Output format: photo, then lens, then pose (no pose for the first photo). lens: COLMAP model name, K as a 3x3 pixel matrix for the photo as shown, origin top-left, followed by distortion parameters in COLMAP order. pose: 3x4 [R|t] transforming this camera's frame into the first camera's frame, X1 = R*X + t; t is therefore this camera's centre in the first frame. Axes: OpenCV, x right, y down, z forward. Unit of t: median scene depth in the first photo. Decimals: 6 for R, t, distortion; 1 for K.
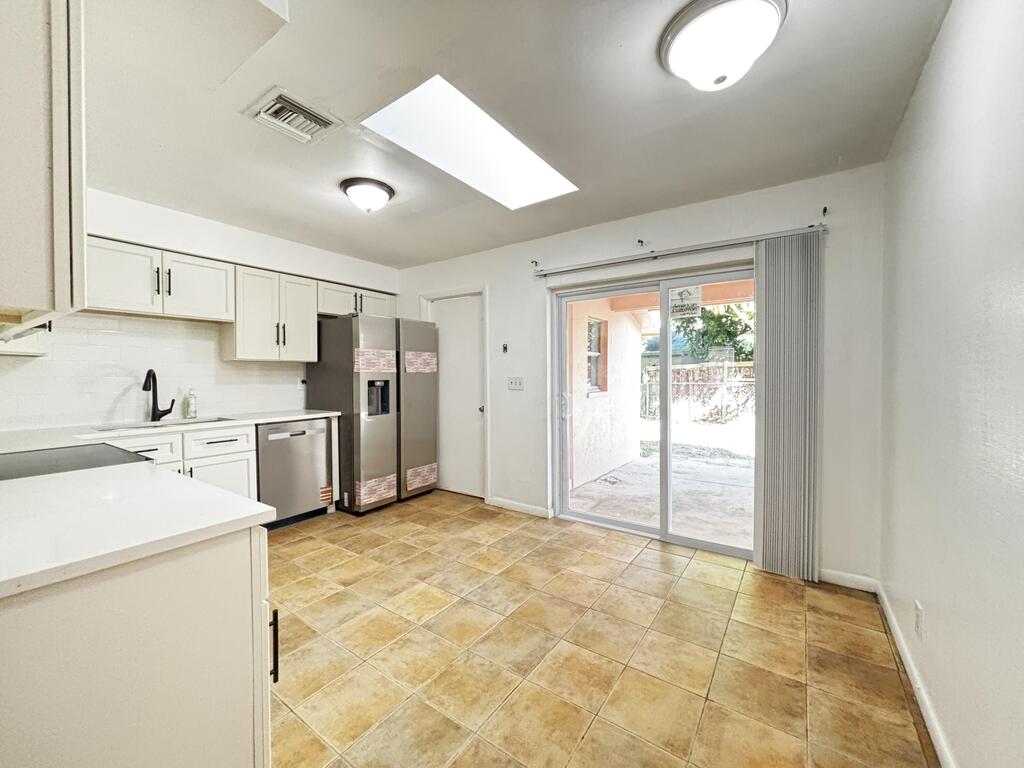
lens RADIAL K [[410.3, 0, 512.0], [0, 410.3, 384.0], [0, 0, 1]] dist [-0.000313, -0.000102]
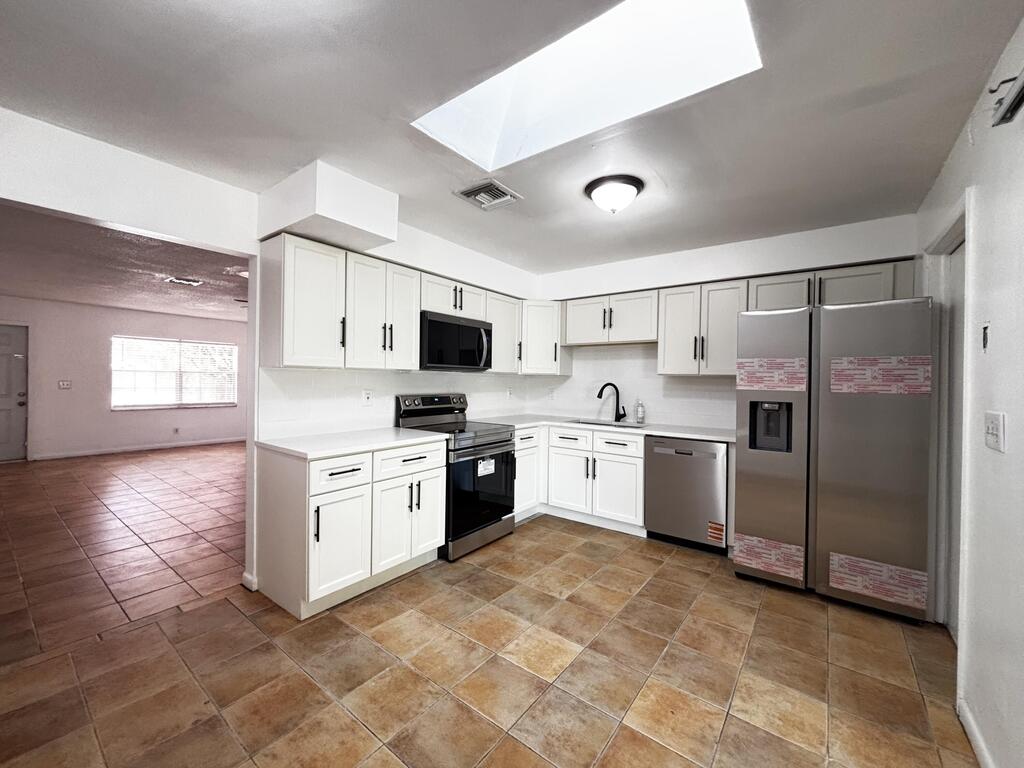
lens RADIAL K [[413.4, 0, 510.5], [0, 413.4, 382.4], [0, 0, 1]] dist [0.005937, -0.000478]
pose [[-0.044642, 0.009814, -0.998955, 0.478751], [-0.041100, 0.999087, 0.011652, -0.037530], [0.998157, 0.041578, -0.044198, 0.683240]]
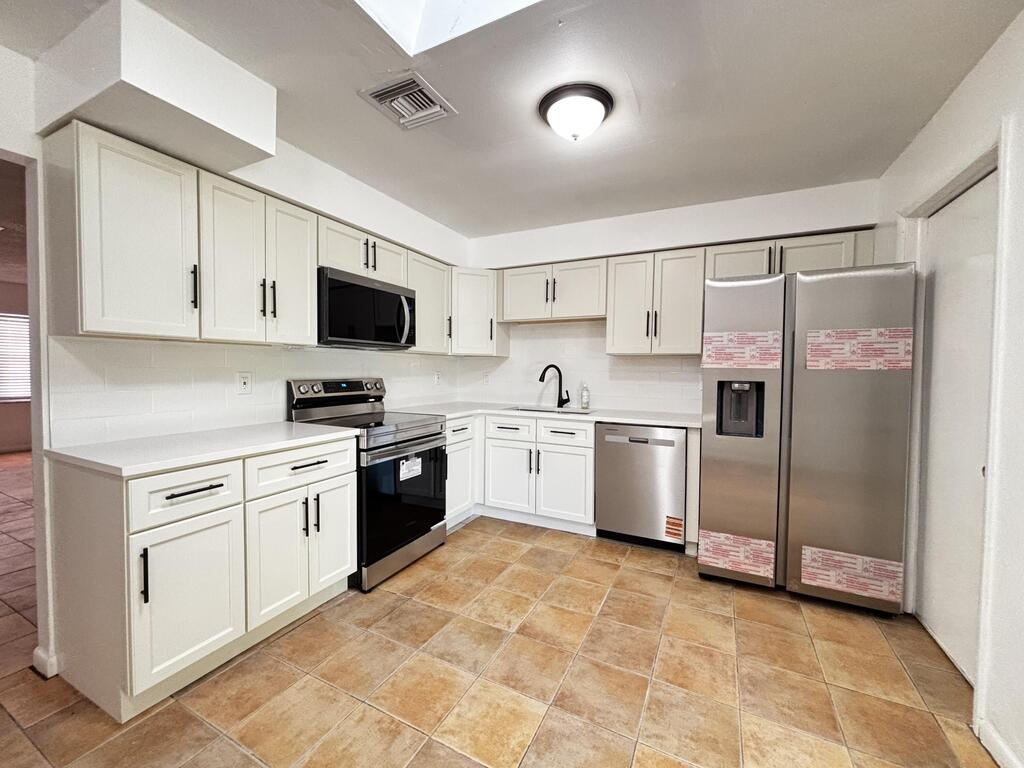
lens RADIAL K [[413.4, 0, 510.5], [0, 413.4, 382.4], [0, 0, 1]] dist [0.005937, -0.000478]
pose [[0.140272, 0.038063, -0.989381, 0.294293], [-0.036583, 0.998778, 0.033238, -0.017744], [0.989437, 0.031533, 0.141493, 0.661157]]
